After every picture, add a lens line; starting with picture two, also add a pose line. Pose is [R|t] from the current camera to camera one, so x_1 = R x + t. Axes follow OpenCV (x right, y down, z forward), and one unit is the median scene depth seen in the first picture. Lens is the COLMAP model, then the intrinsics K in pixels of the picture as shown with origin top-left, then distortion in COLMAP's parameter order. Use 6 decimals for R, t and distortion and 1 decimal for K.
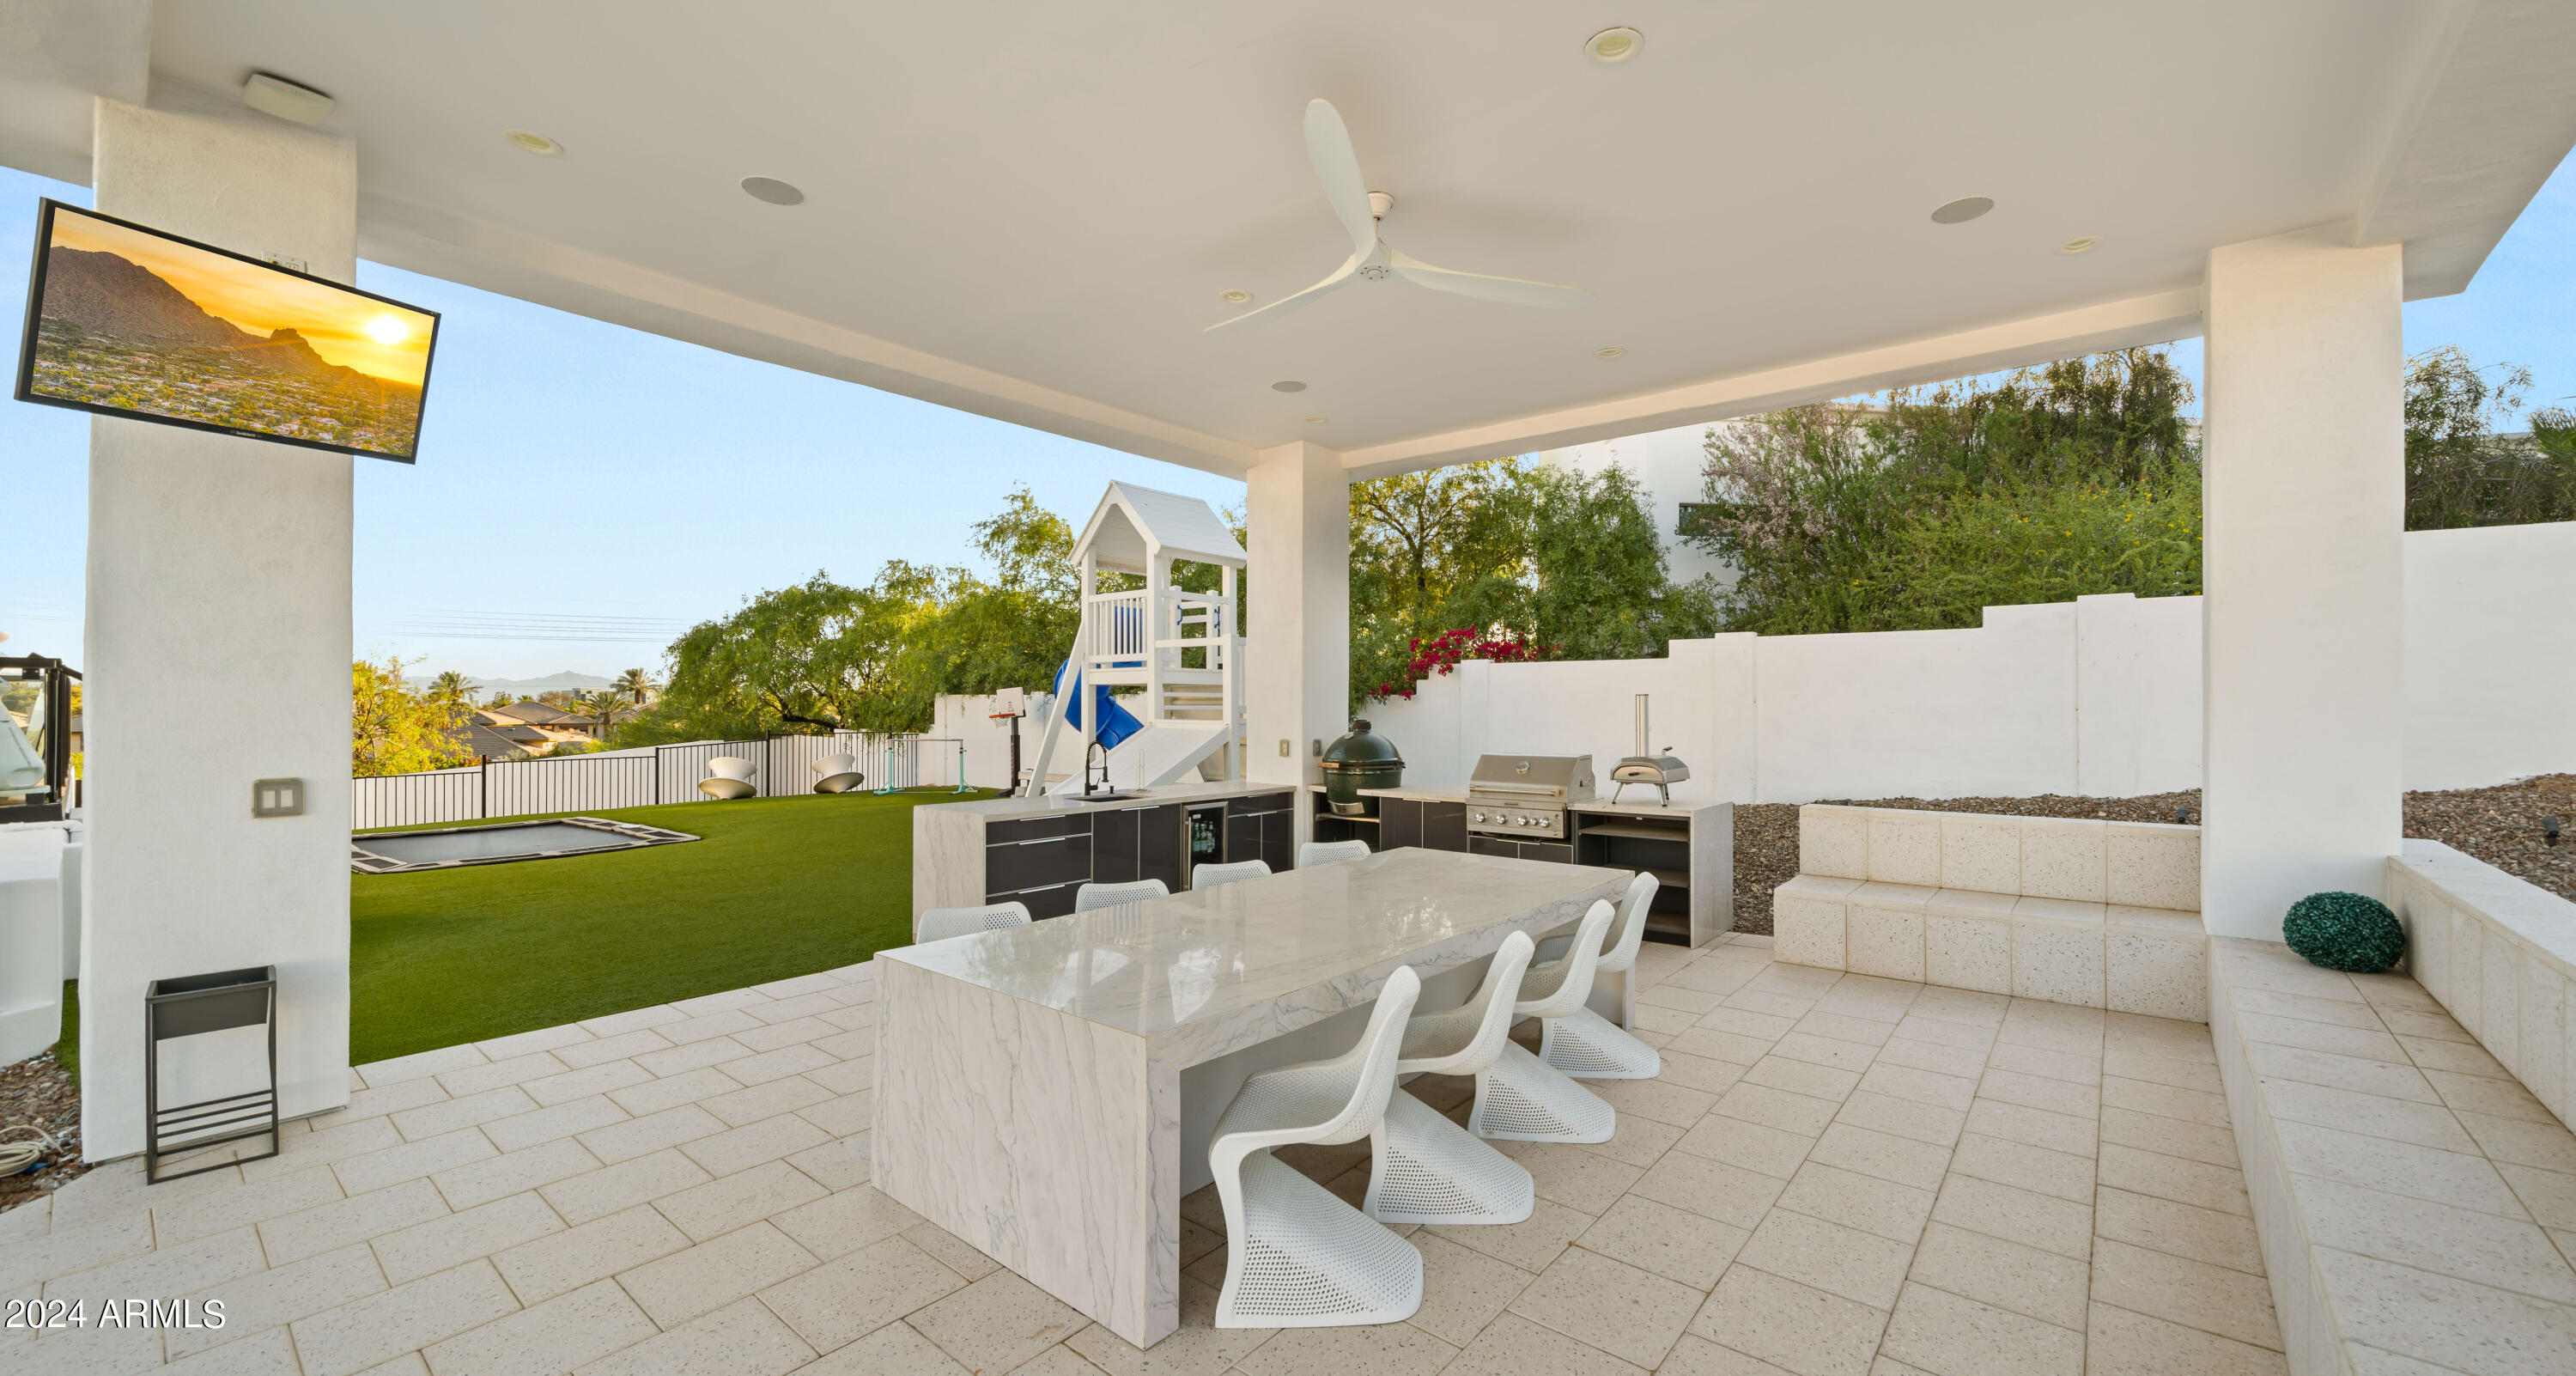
lens RADIAL K [[999.7, 0, 1330.4], [0, 999.7, 693.3], [0, 0, 1]] dist [0.000318, -0.000052]
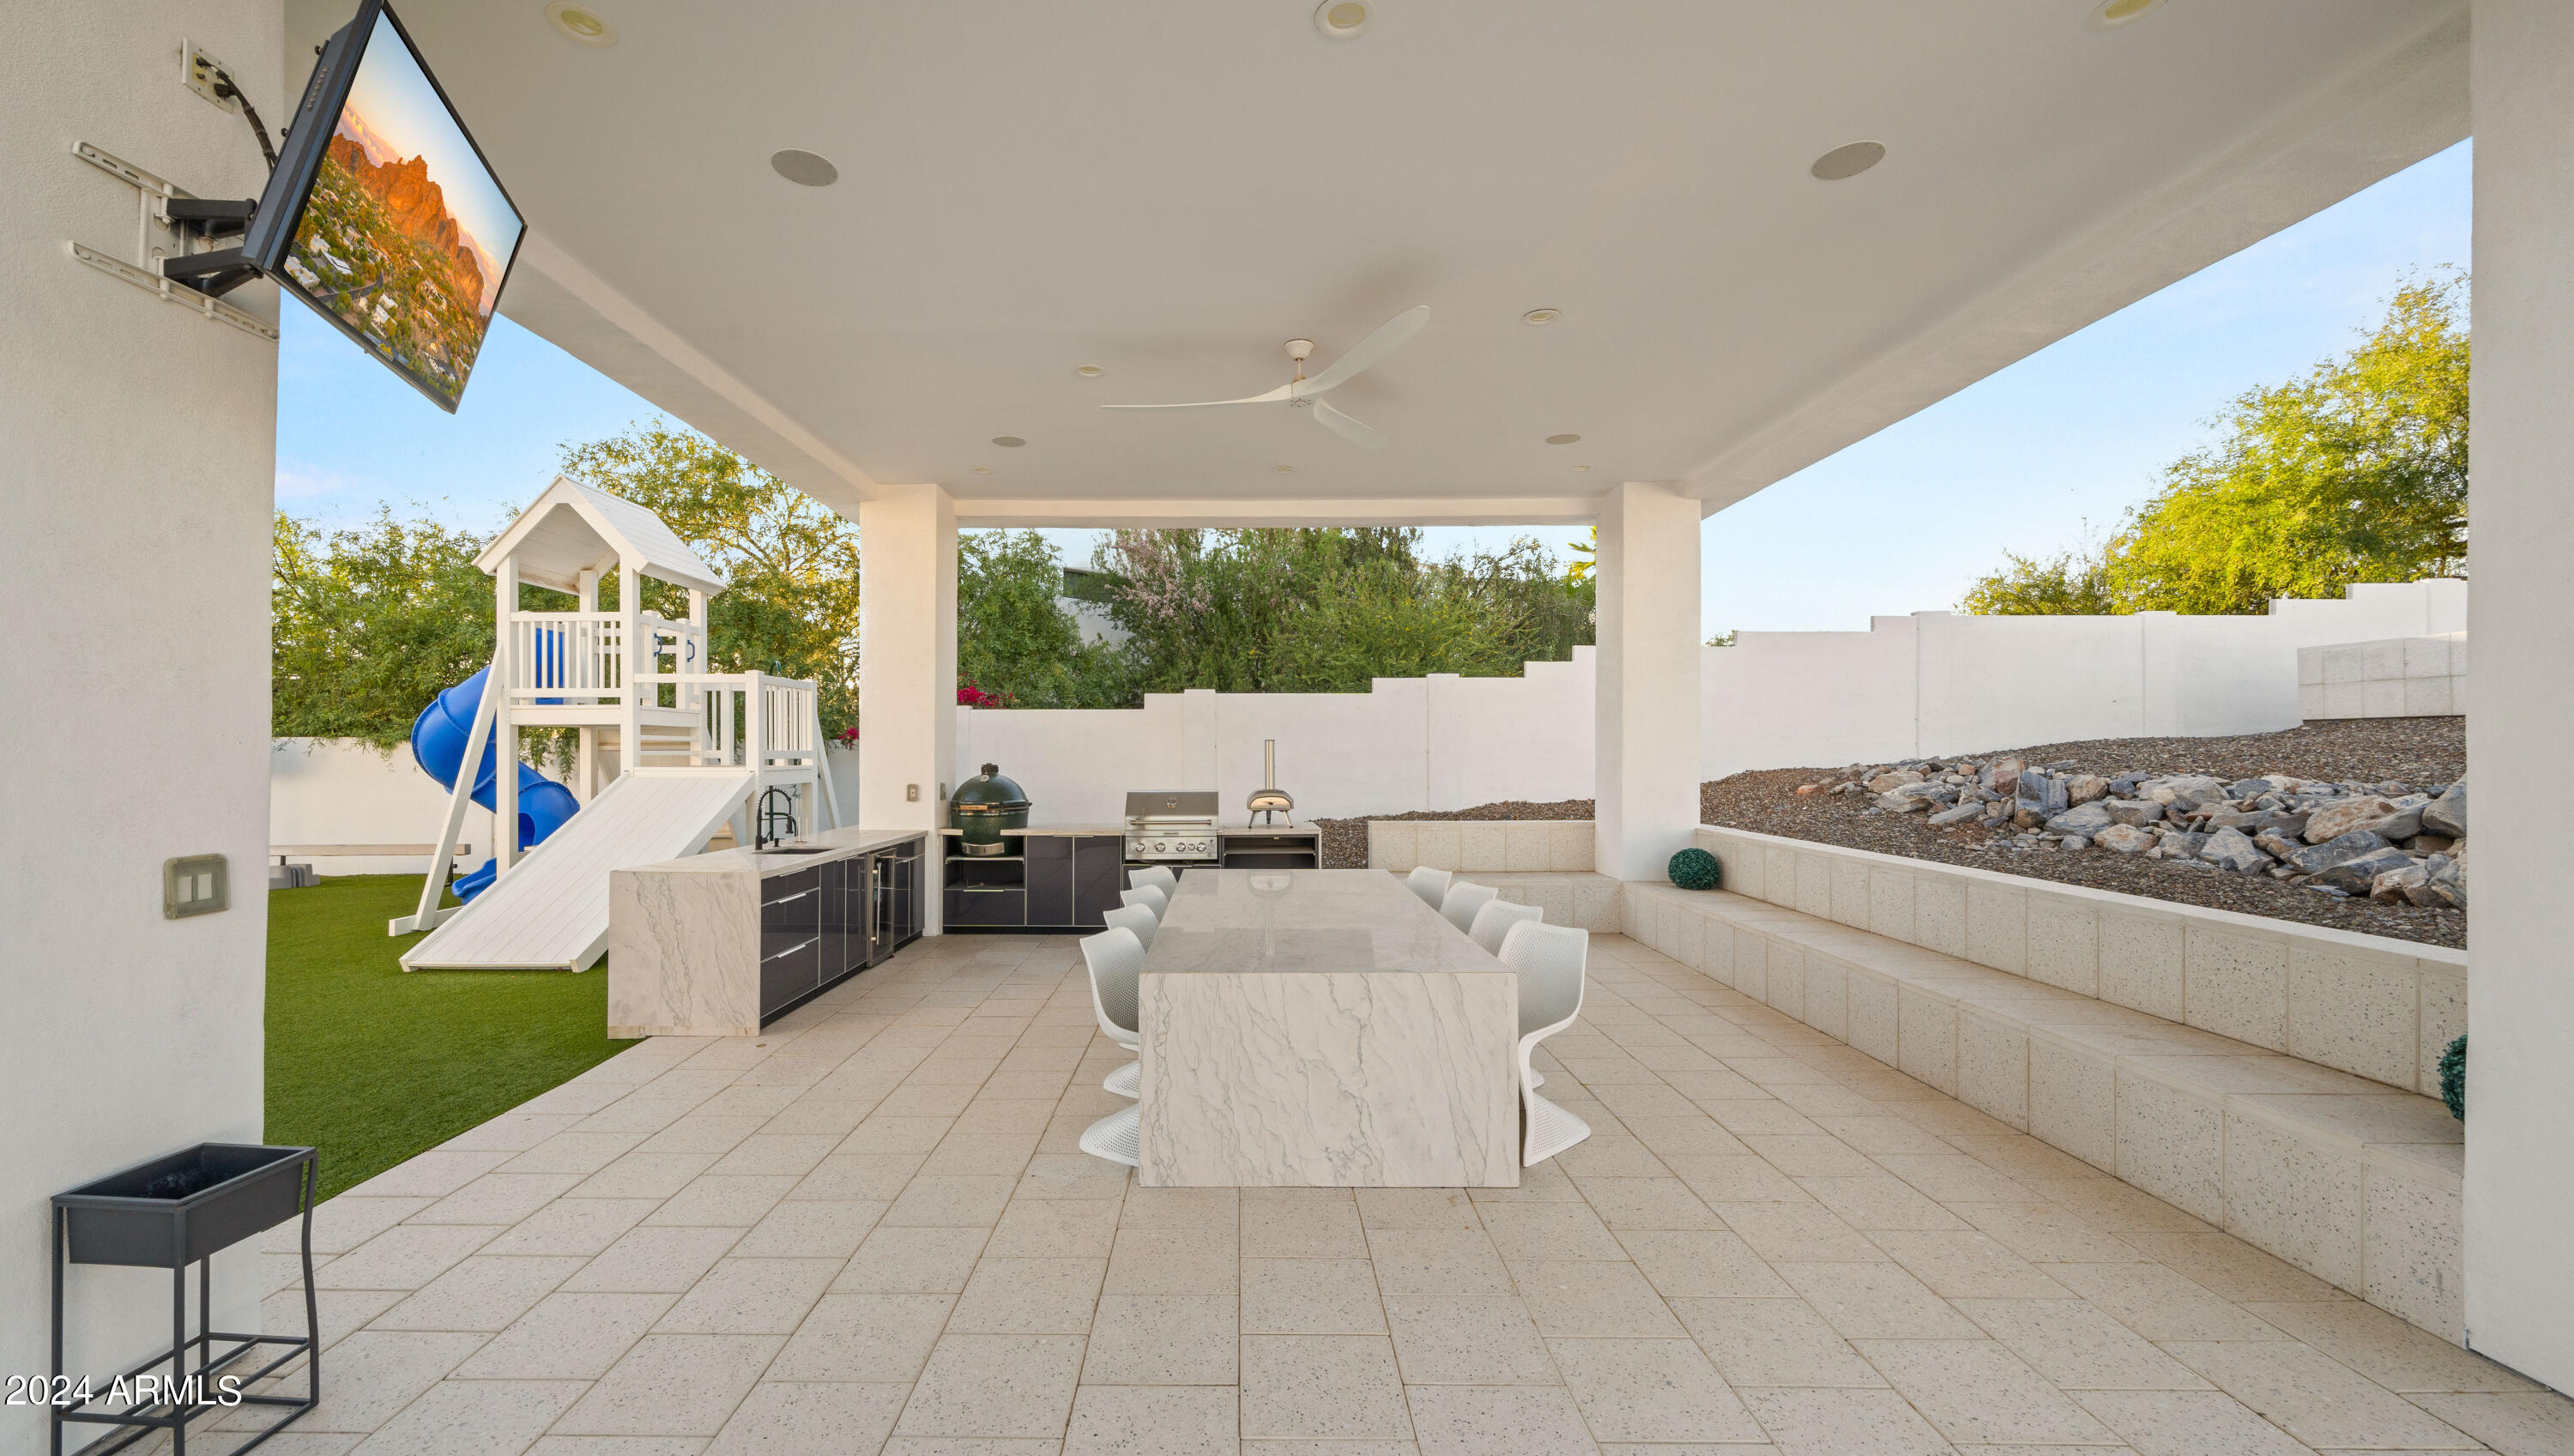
lens RADIAL K [[1016.6, 0, 1210.8], [0, 1016.6, 734.9], [0, 0, 1]] dist [-0.001462, -0.000088]
pose [[0.790570, 0.006895, 0.612333, -0.223496], [-0.003677, 0.999972, -0.006514, 0.001810], [-0.612361, 0.002898, 0.790573, 0.016413]]
